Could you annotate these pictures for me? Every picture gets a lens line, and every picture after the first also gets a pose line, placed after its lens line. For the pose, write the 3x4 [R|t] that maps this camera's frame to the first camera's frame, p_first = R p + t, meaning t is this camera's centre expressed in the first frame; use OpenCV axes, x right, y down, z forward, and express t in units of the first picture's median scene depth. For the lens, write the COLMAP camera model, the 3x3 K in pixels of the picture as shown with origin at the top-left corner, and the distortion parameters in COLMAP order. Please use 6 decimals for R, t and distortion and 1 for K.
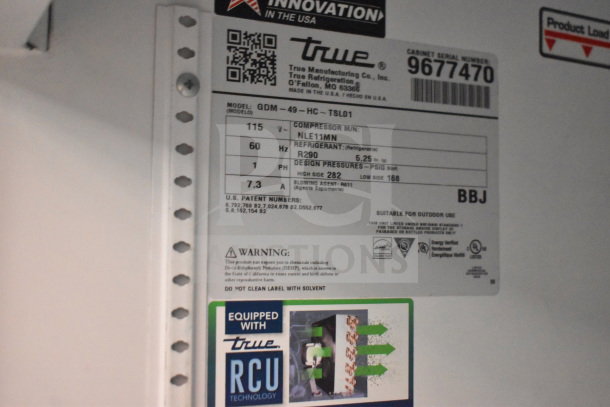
lens RADIAL K [[902.8, 0, 304.9], [0, 902.8, 203.4], [0, 0, 1]] dist [0.000011, 0.000000]
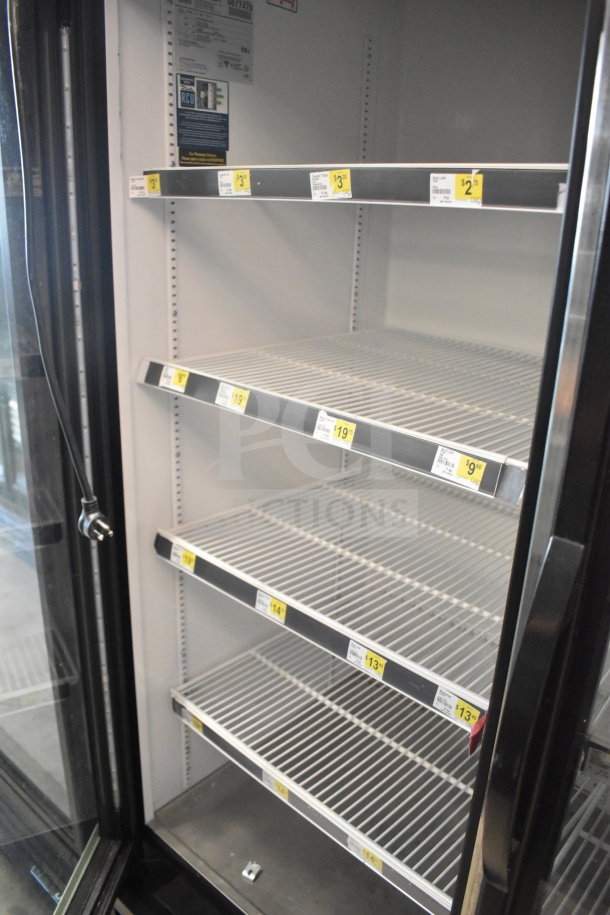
lens RADIAL K [[735.3, 0, 305.7], [0, 735.3, 453.8], [0, 0, 1]] dist [0.001627, -0.001724]
pose [[0.945070, -0.085376, 0.315521, -0.617008], [-0.043122, 0.924285, 0.379259, 0.347603], [-0.324011, -0.372032, 0.869833, -2.081178]]
